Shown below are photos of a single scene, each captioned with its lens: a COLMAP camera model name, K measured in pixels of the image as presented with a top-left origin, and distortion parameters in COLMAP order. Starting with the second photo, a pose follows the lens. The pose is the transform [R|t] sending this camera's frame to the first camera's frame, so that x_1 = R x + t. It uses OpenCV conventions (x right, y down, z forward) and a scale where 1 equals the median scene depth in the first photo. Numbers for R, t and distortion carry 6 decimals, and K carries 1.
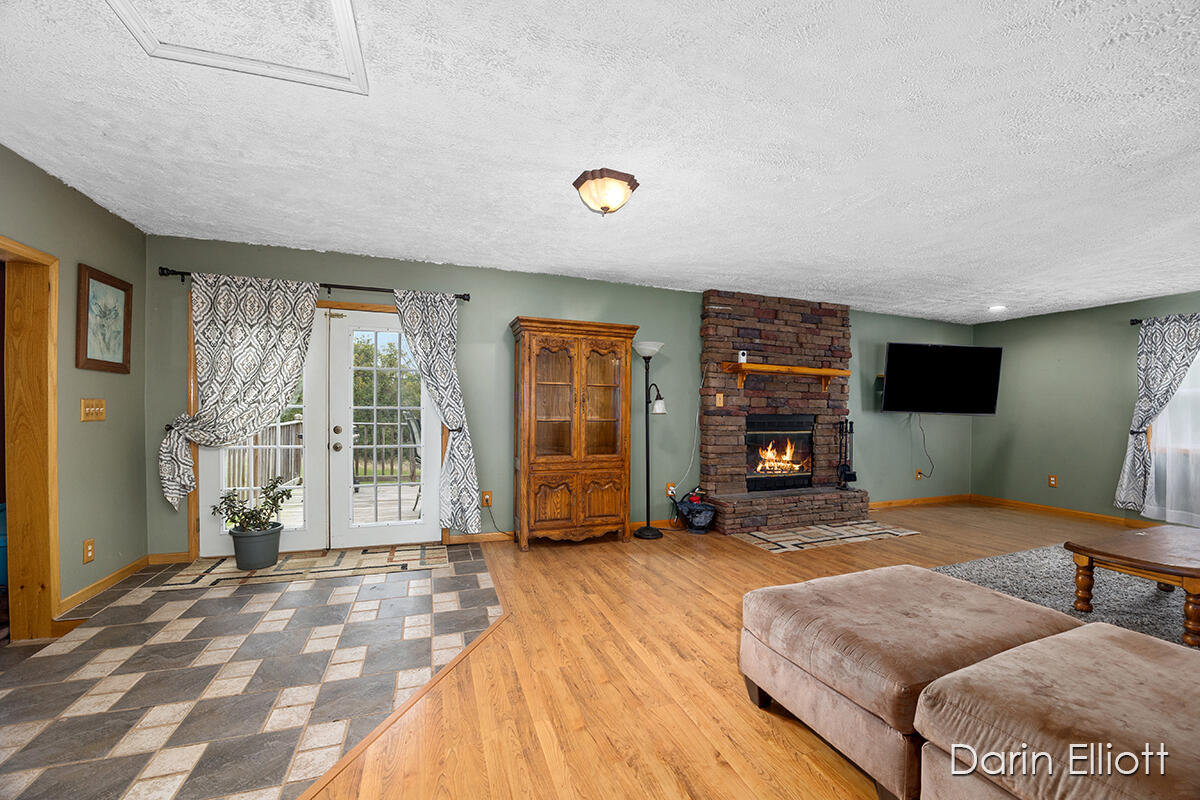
lens RADIAL K [[495.1, 0, 600.4], [0, 495.1, 408.5], [0, 0, 1]] dist [-0.006970, 0.000281]
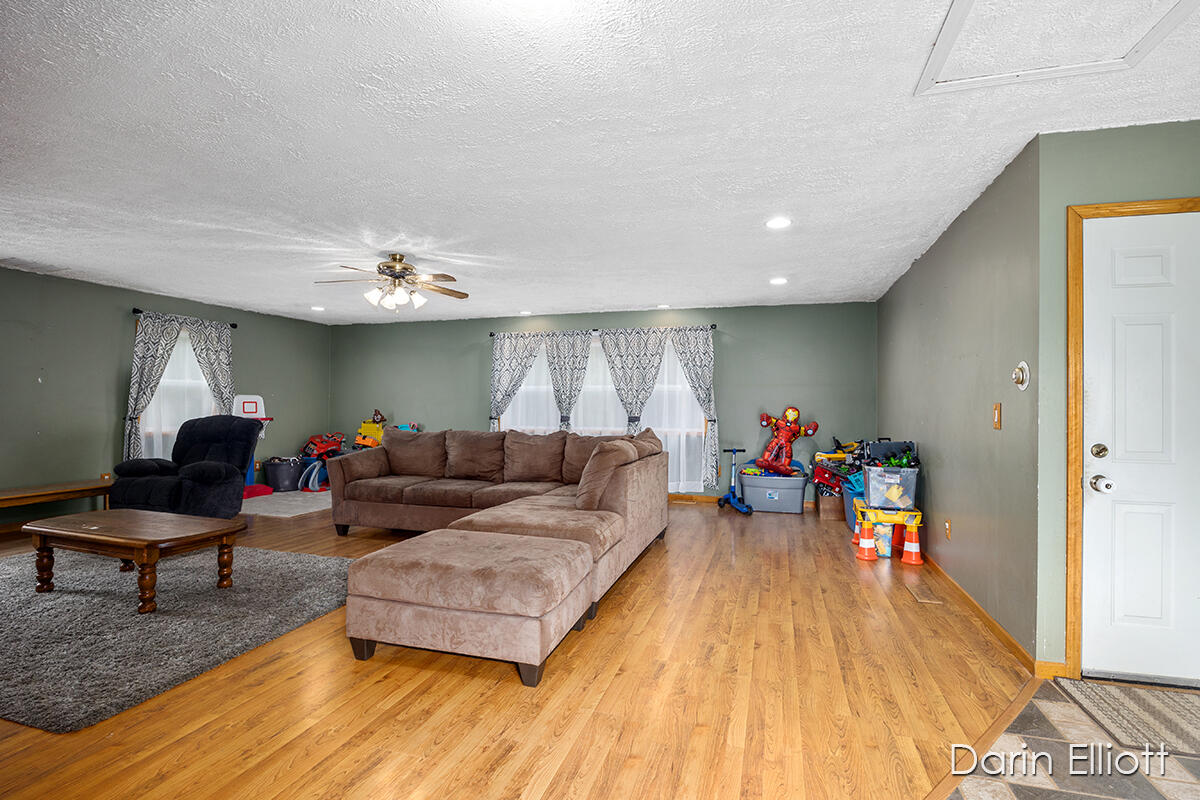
lens RADIAL K [[570.6, 0, 600.6], [0, 570.6, 394.7], [0, 0, 1]] dist [-0.019553, 0.001899]
pose [[-0.808949, -0.007280, 0.587833, -0.201848], [-0.017168, 0.999789, -0.011245, -0.003545], [-0.587627, -0.019189, -0.808904, 0.763457]]
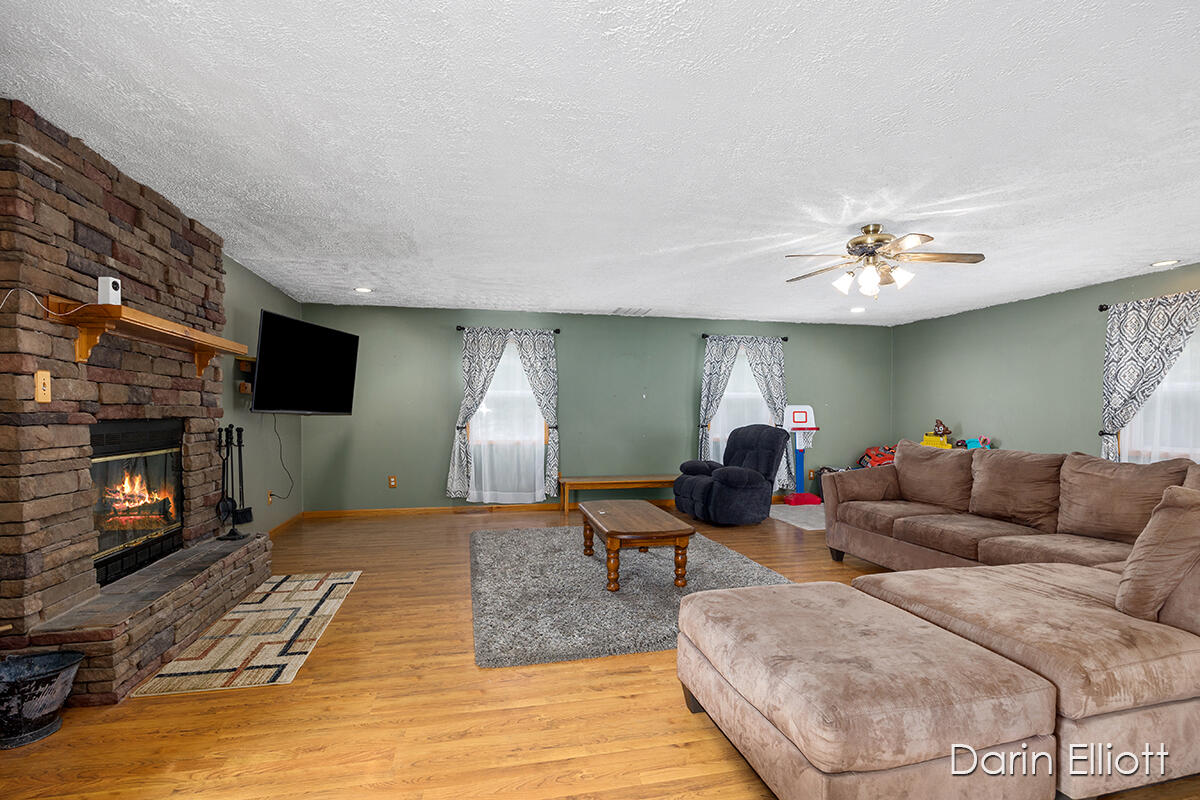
lens RADIAL K [[570.6, 0, 668.0], [0, 570.6, 417.4], [0, 0, 1]] dist [-0.019553, 0.001899]
pose [[0.105963, -0.019830, 0.994172, -0.162107], [-0.001161, 0.999798, 0.020066, -0.001519], [-0.994369, -0.003281, 0.105918, 0.447592]]
